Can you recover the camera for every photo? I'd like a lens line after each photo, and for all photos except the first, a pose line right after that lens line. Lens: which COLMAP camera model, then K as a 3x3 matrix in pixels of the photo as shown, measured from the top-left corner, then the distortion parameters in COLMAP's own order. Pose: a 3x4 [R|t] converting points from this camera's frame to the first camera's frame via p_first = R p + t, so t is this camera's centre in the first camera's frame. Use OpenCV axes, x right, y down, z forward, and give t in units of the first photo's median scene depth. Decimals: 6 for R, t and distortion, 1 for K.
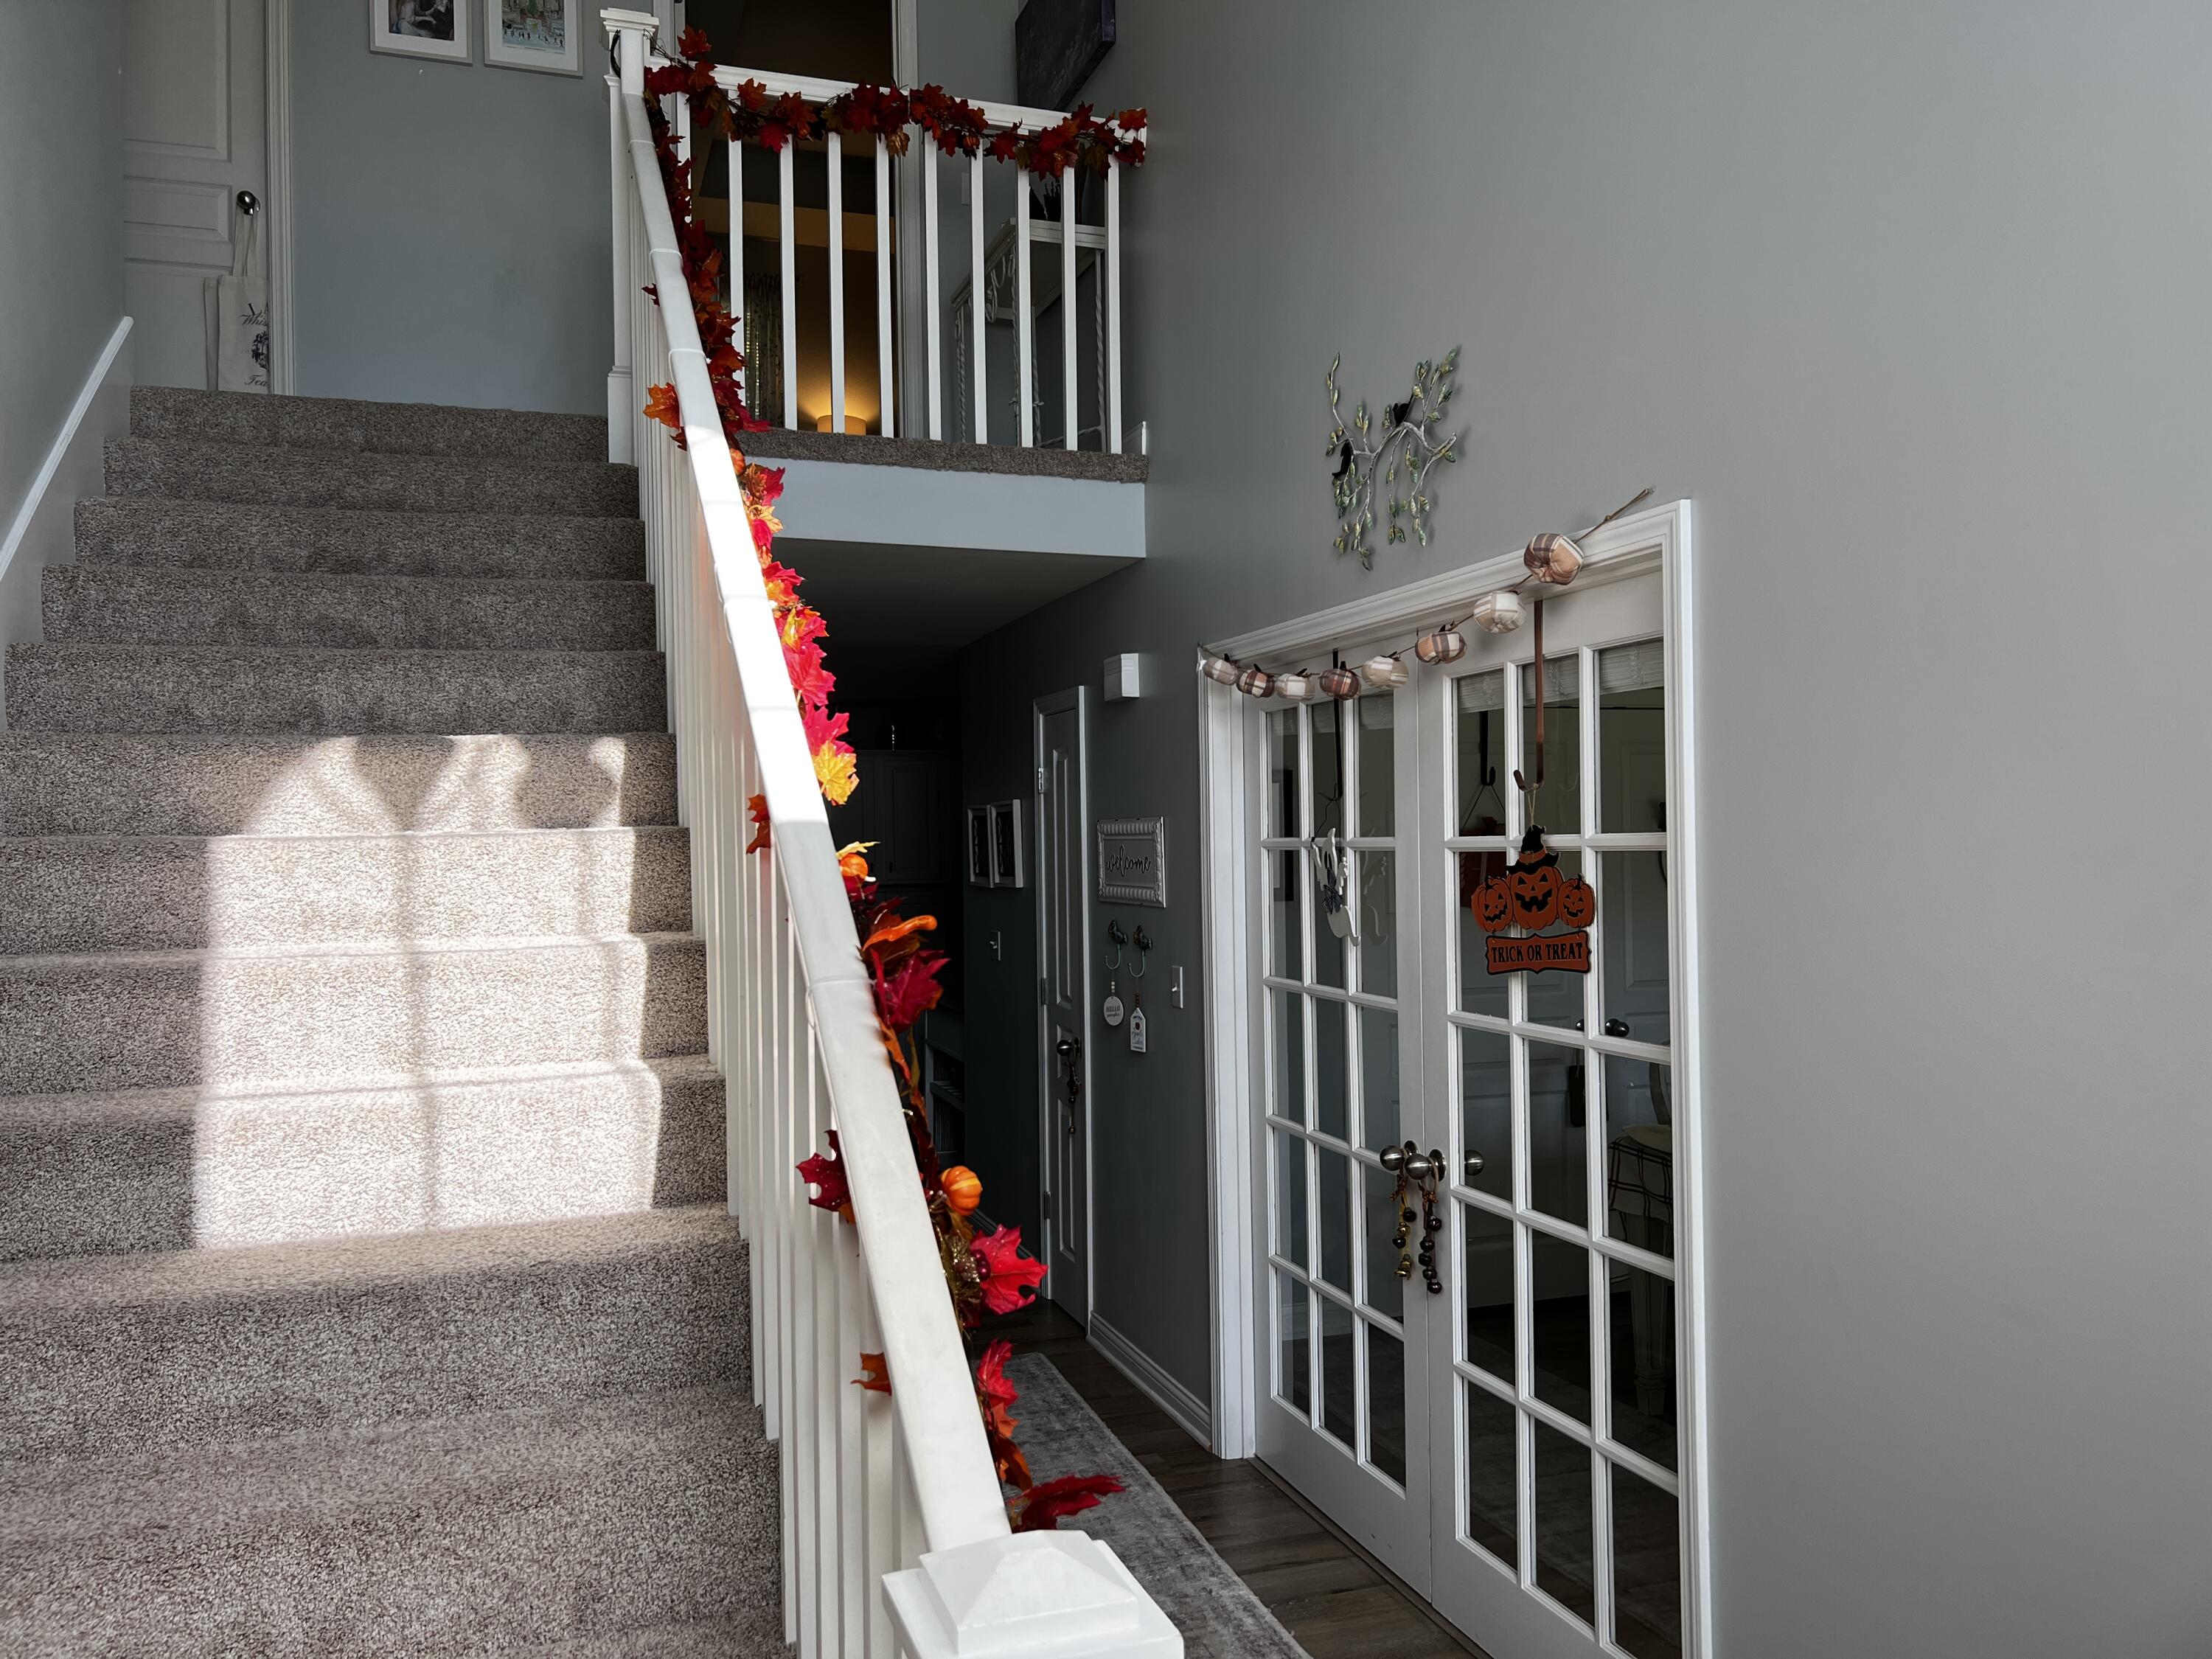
lens RADIAL K [[1657.8, 0, 1101.7], [0, 1657.8, 832.0], [0, 0, 1]] dist [0.053259, -0.060662]
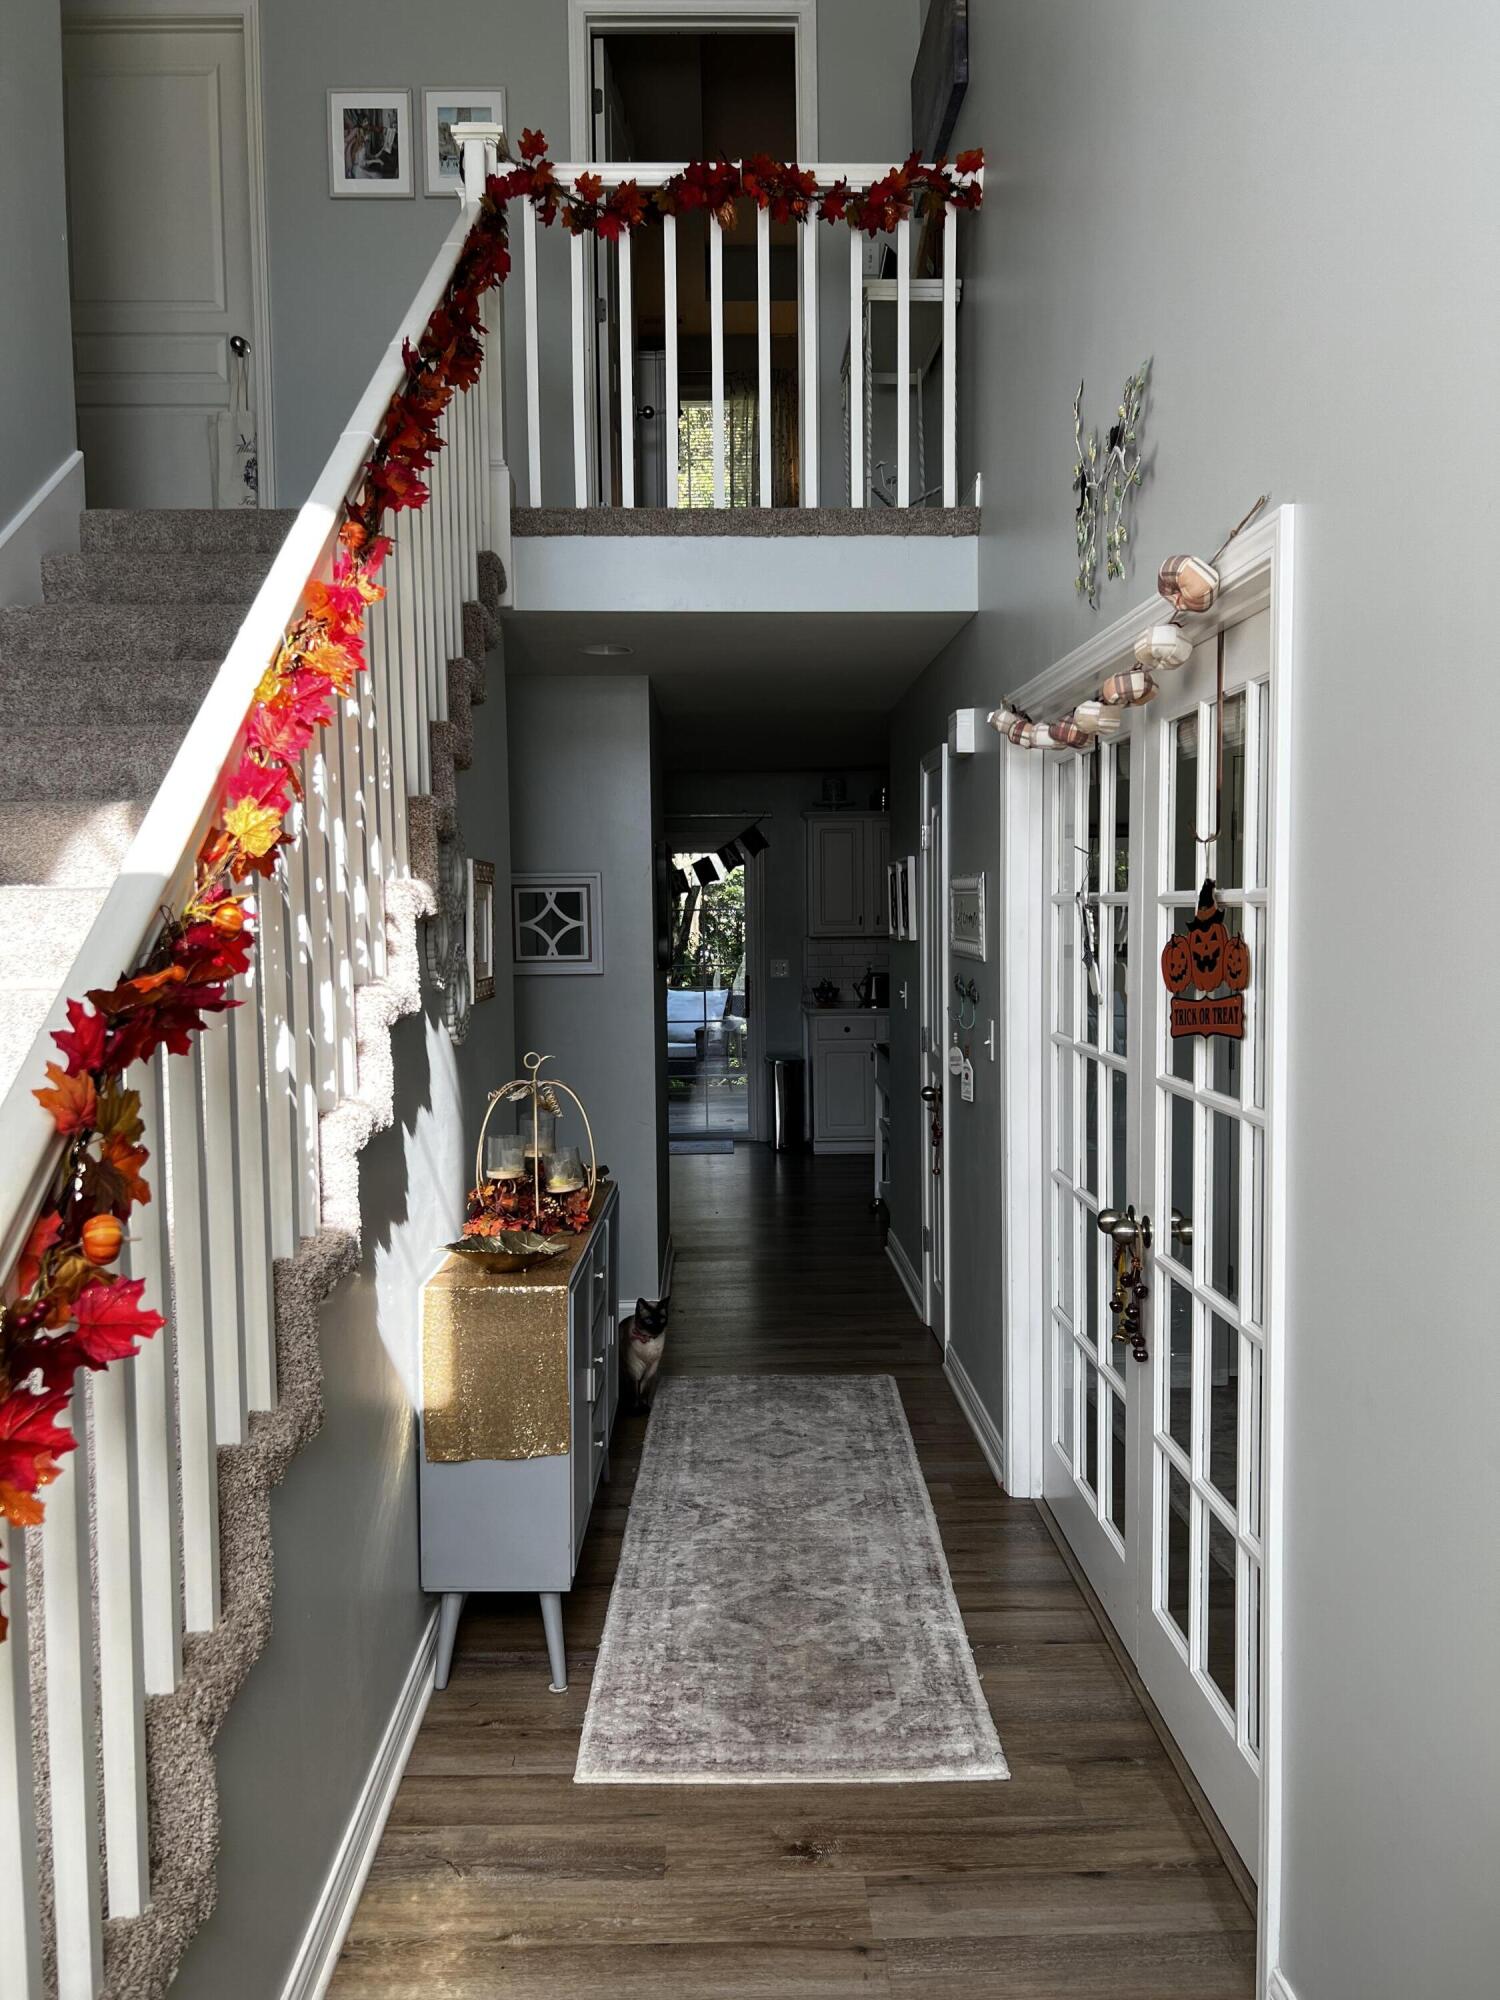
lens RADIAL K [[1498.9, 0, 744.0], [0, 1498.9, 988.7], [0, 0, 1]] dist [0.053259, -0.060662]
pose [[0.954009, 0.022223, -0.298952, 0.180392], [-0.001925, 0.997682, 0.068020, 0.000287], [0.299771, -0.064317, 0.951841, 0.082115]]
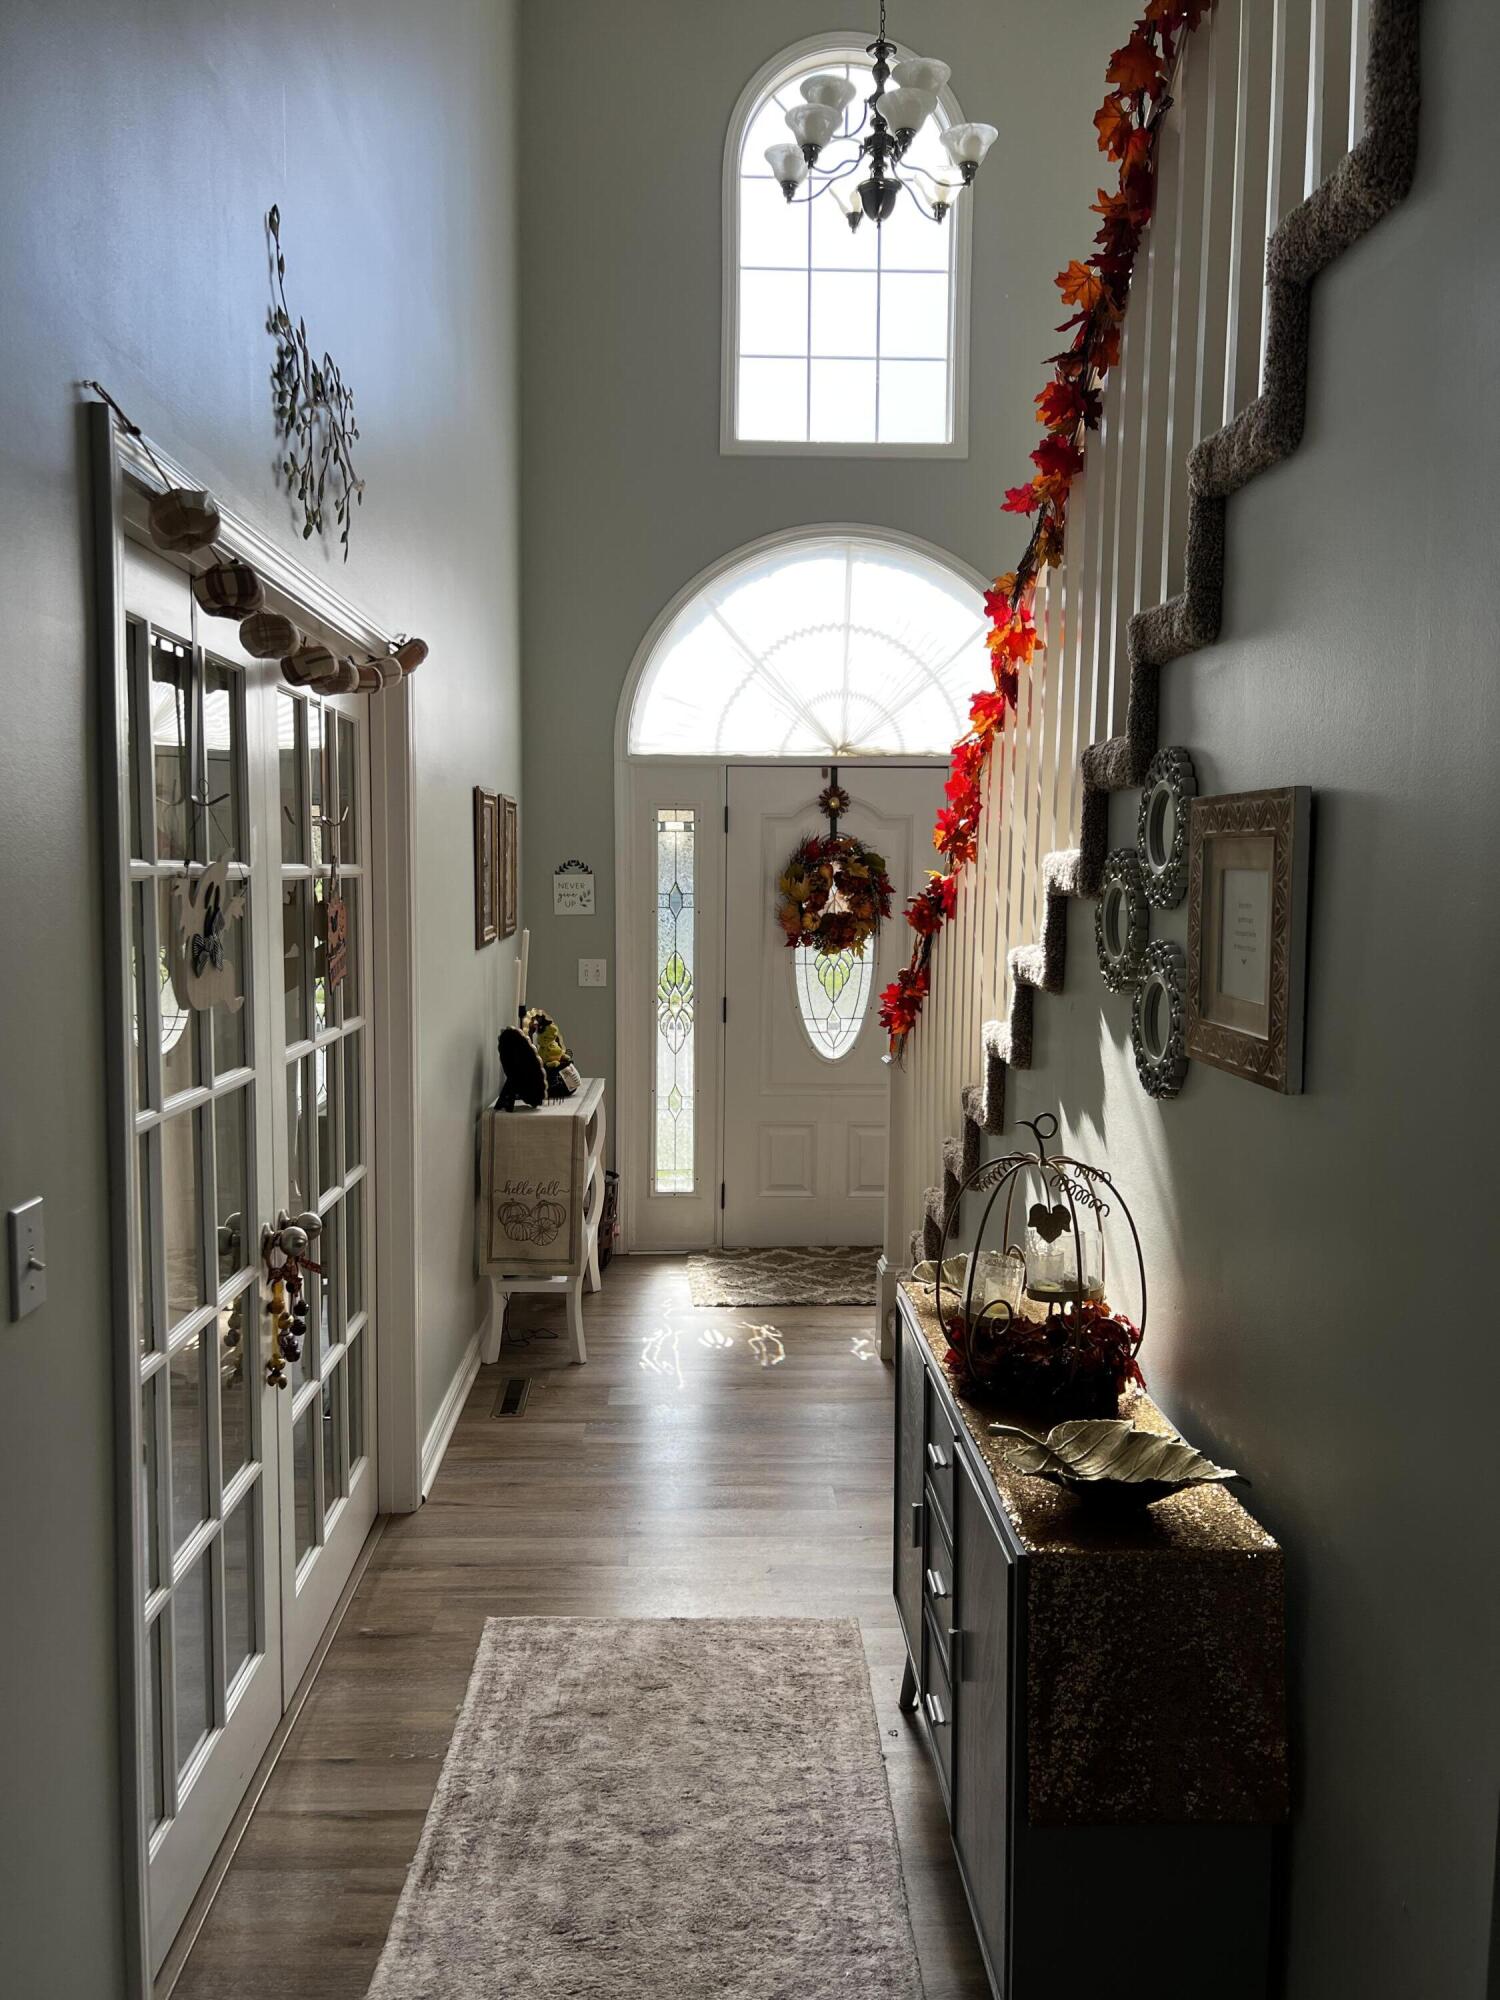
lens RADIAL K [[1498.9, 0, 746.8], [0, 1498.9, 997.7], [0, 0, 1]] dist [0.053259, -0.060662]
pose [[-0.958706, -0.018450, 0.283799, -0.191783], [0.005033, 0.996636, 0.081795, 0.015947], [-0.284354, 0.079846, -0.955389, 1.258322]]
